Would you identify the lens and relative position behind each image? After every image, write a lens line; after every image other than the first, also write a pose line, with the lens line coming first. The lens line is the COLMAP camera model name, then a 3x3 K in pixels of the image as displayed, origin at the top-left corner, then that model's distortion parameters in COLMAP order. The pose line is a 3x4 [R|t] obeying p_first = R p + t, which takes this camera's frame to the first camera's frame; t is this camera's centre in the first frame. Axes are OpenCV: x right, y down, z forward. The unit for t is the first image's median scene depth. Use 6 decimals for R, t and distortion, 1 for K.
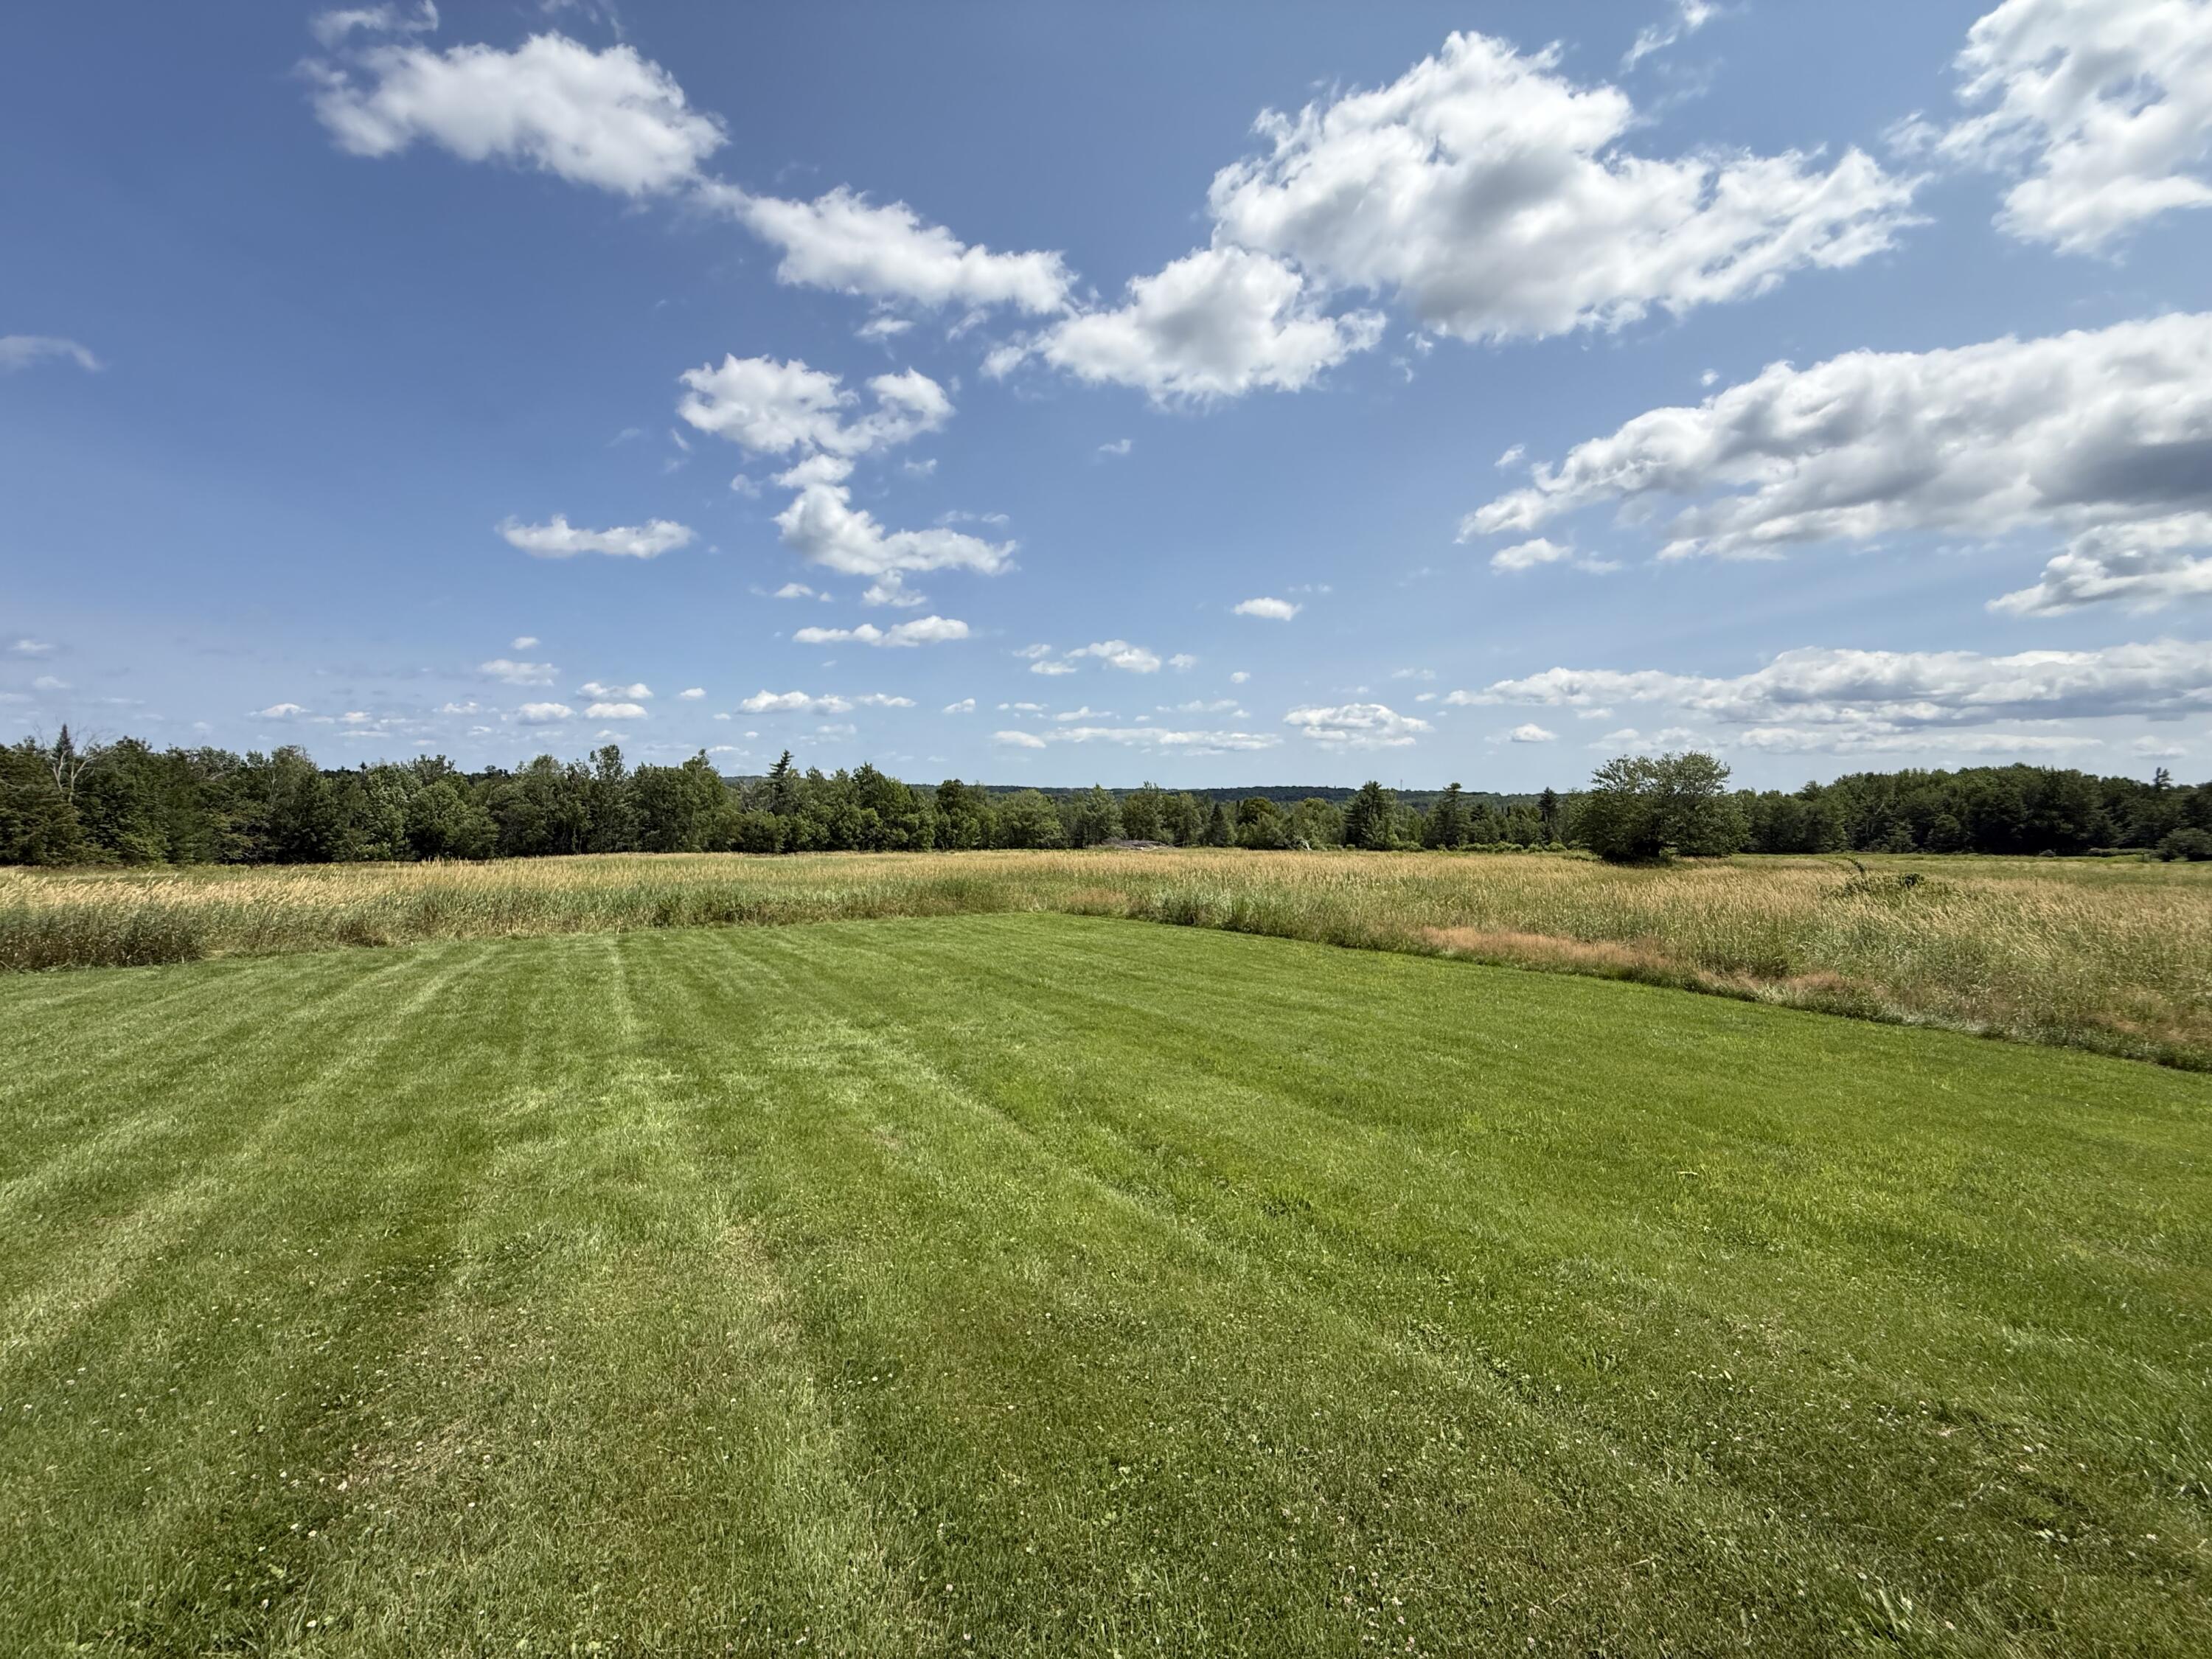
lens RADIAL K [[902.9, 0, 1083.8], [0, 902.9, 828.6], [0, 0, 1]] dist [-0.003543, 0.001152]
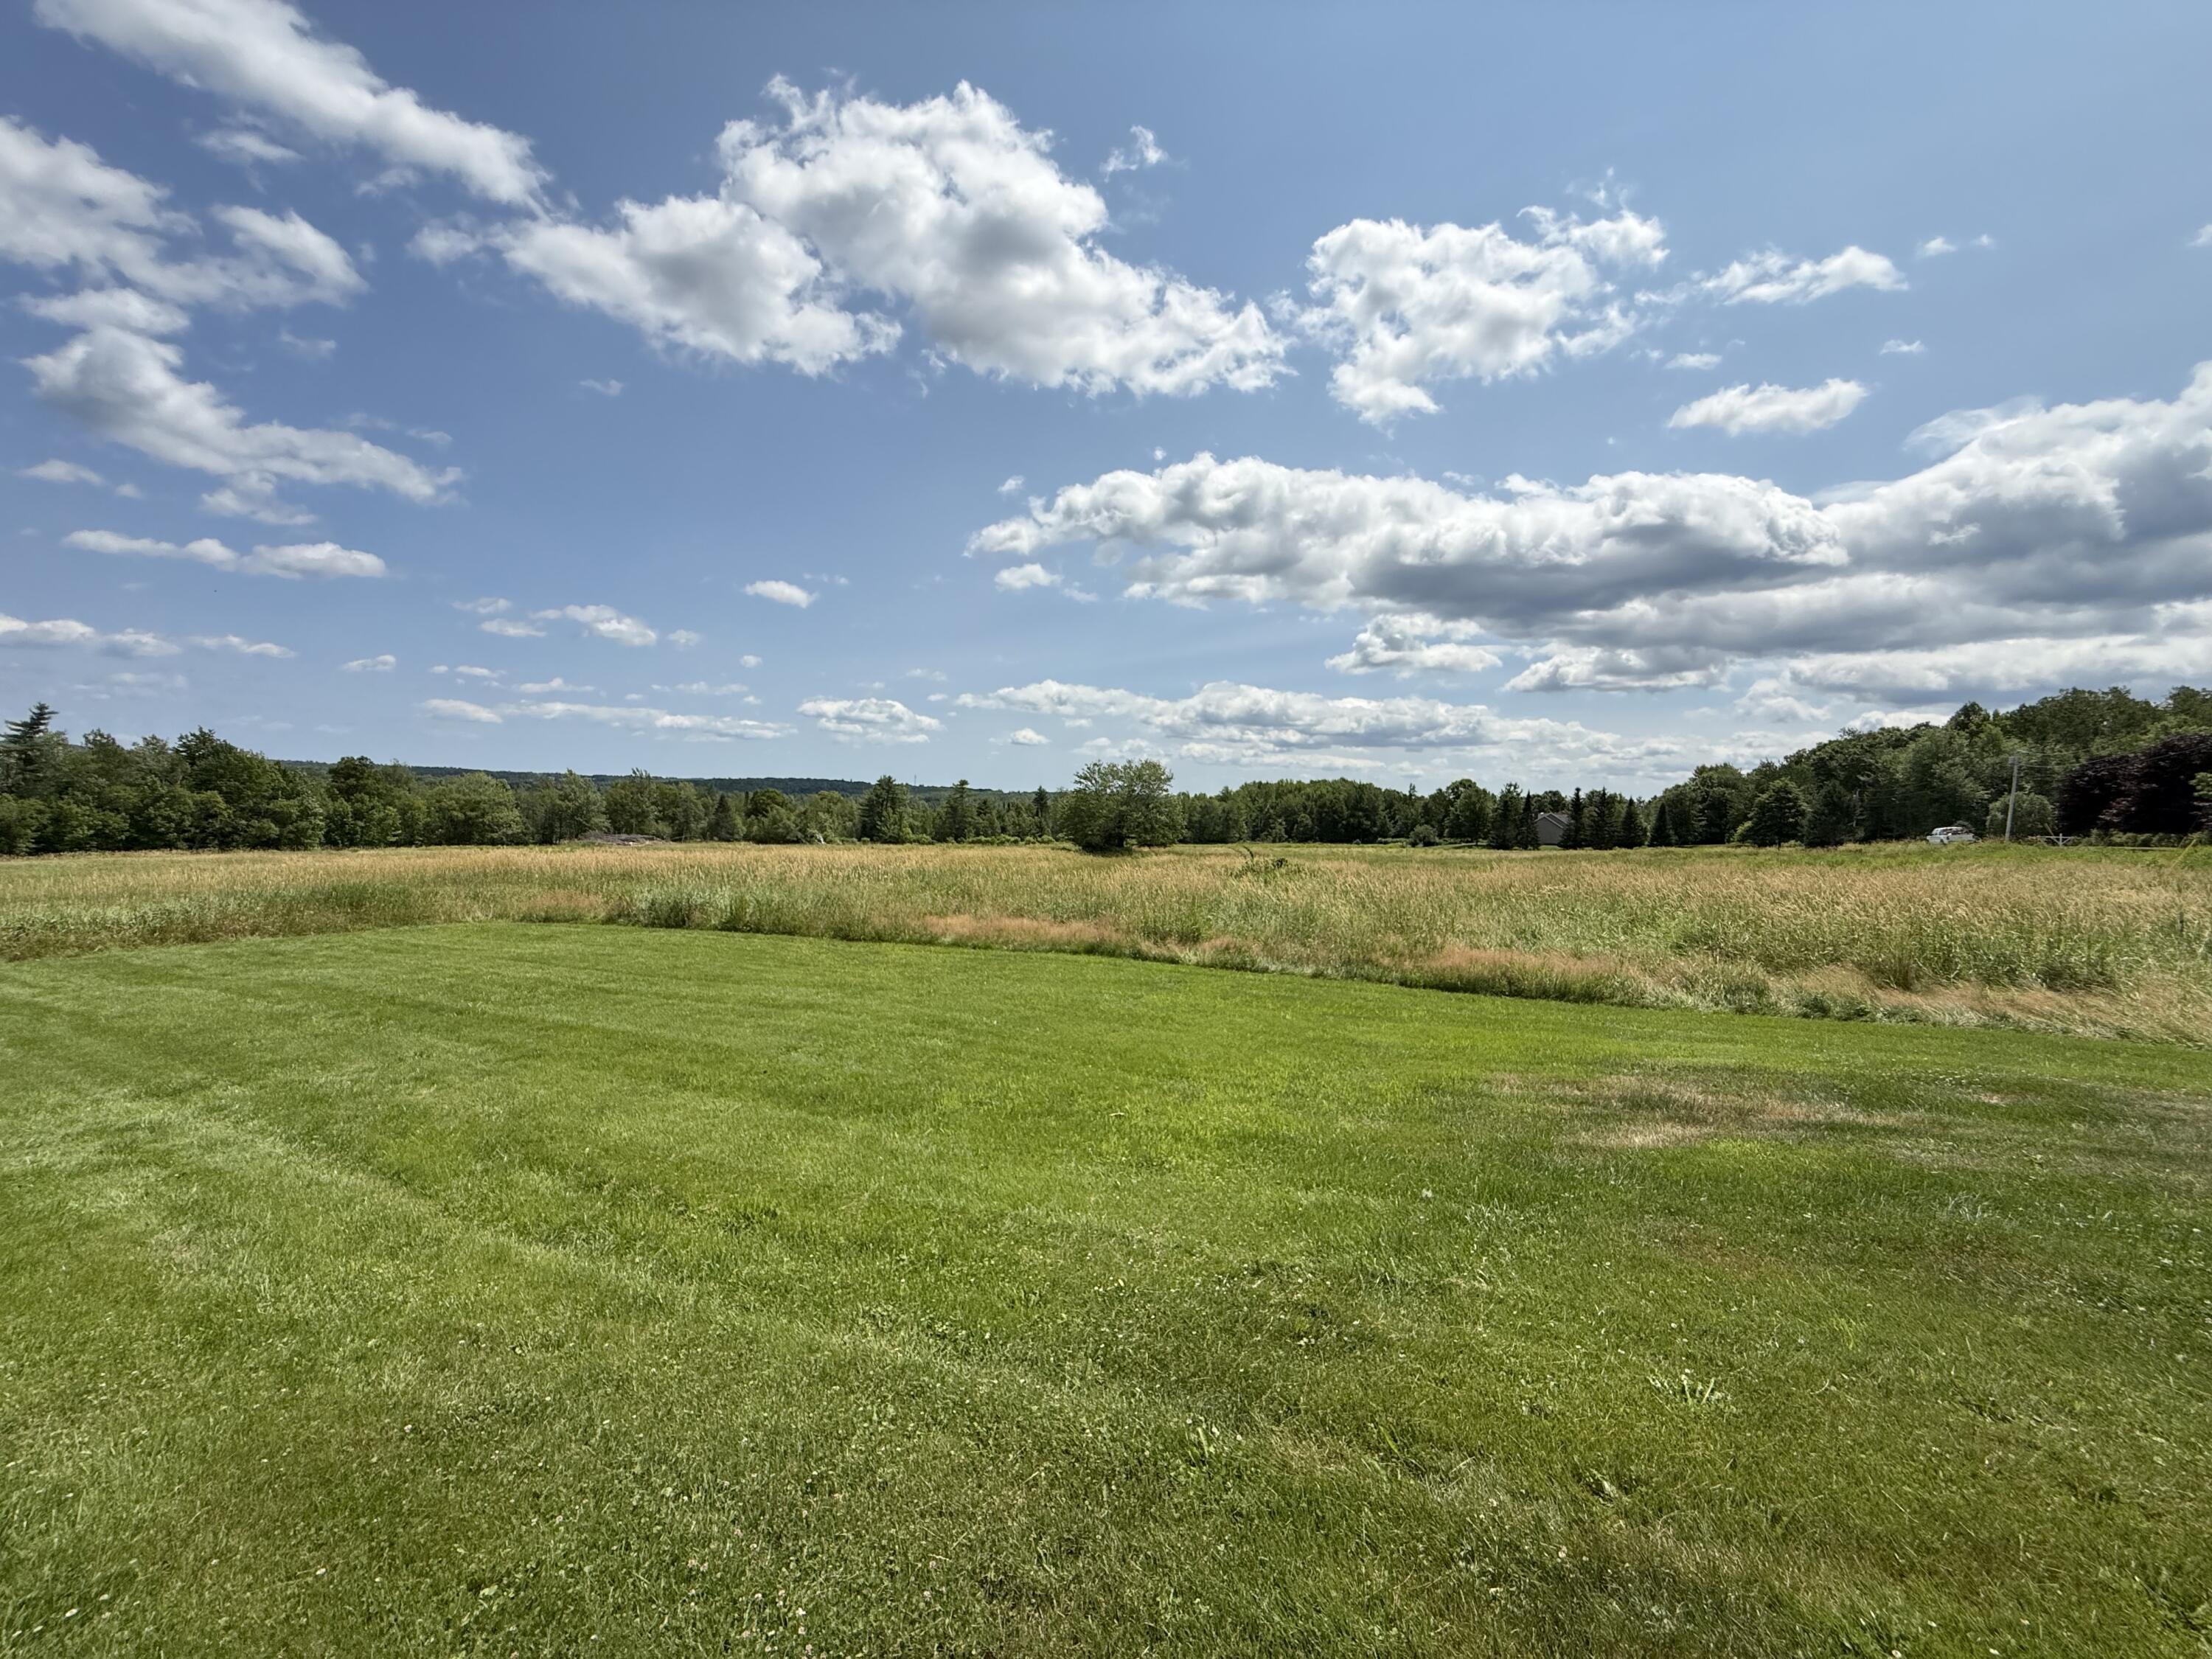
lens RADIAL K [[902.9, 0, 1109.9], [0, 902.9, 811.7], [0, 0, 1]] dist [-0.003543, 0.001152]
pose [[0.851756, 0.010699, 0.523829, 0.002088], [-0.004641, 0.999906, -0.012875, 0.000090], [-0.523918, 0.008535, 0.851726, -0.000202]]
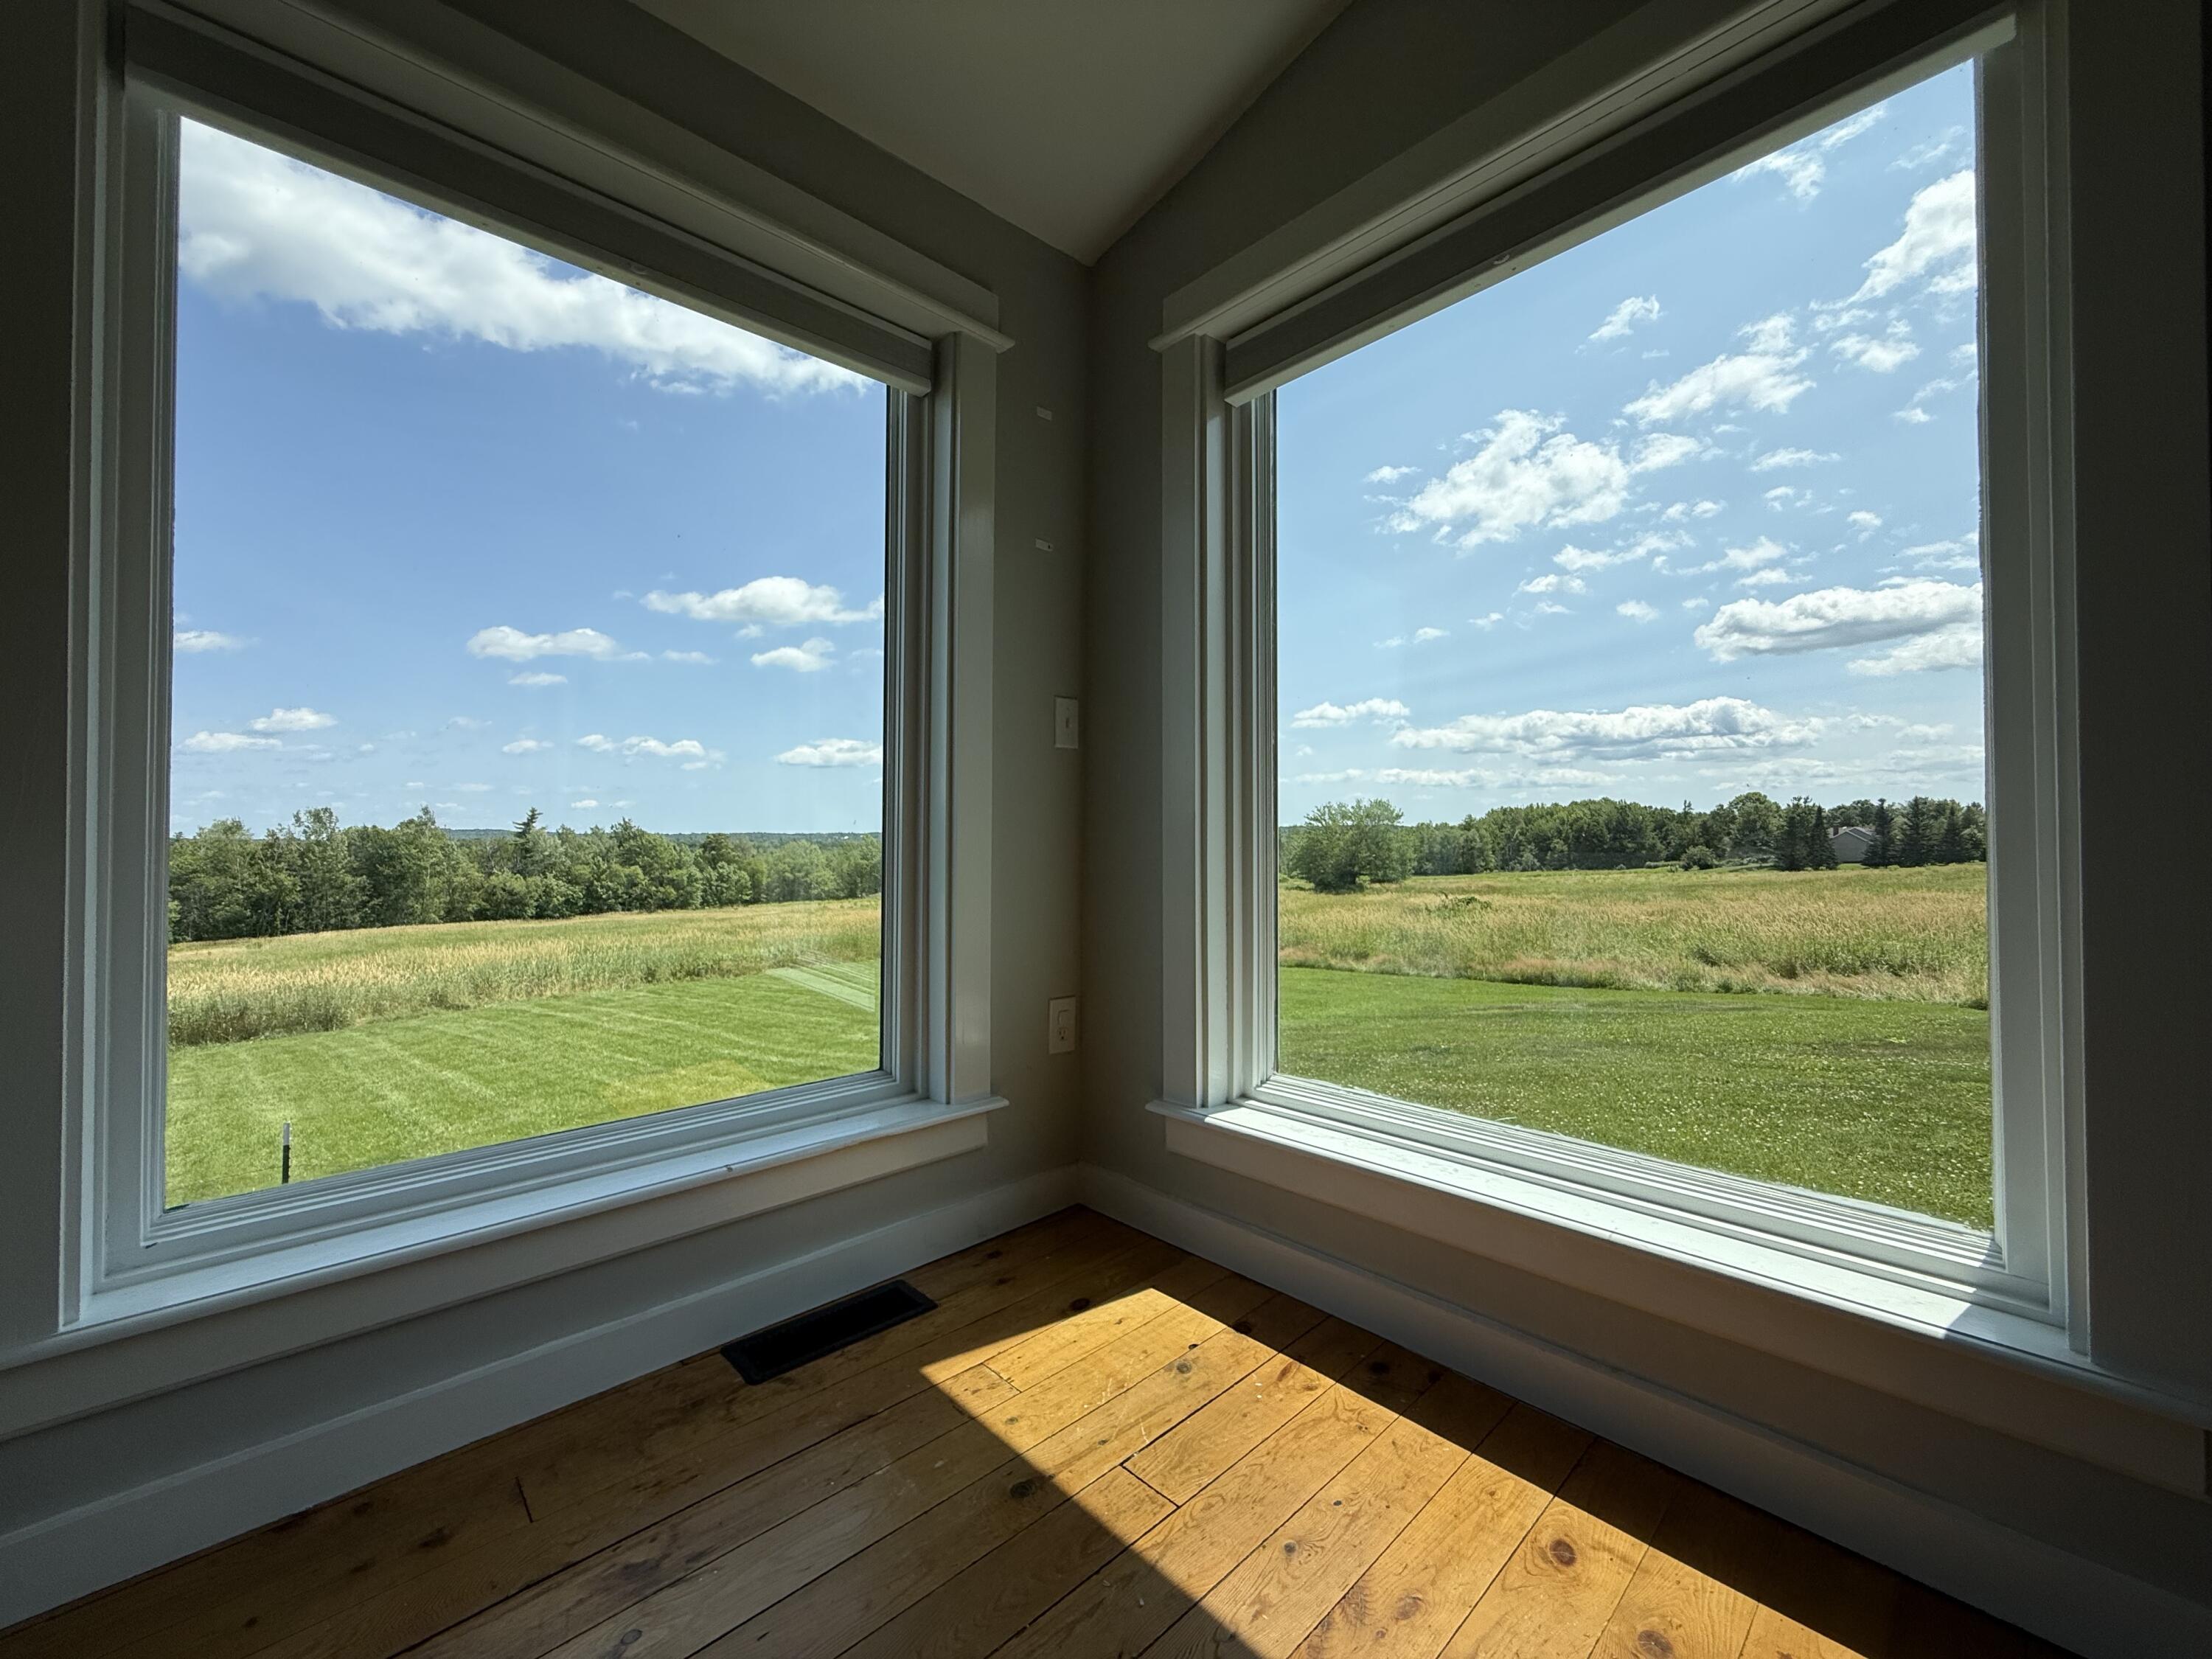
lens RADIAL K [[902.9, 0, 1123.4], [0, 902.9, 822.4], [0, 0, 1]] dist [-0.003543, 0.001152]
pose [[0.953061, -0.020639, 0.302073, -0.042030], [0.036334, 0.998261, -0.046431, -0.007951], [-0.300589, 0.055227, 0.952153, -0.095191]]
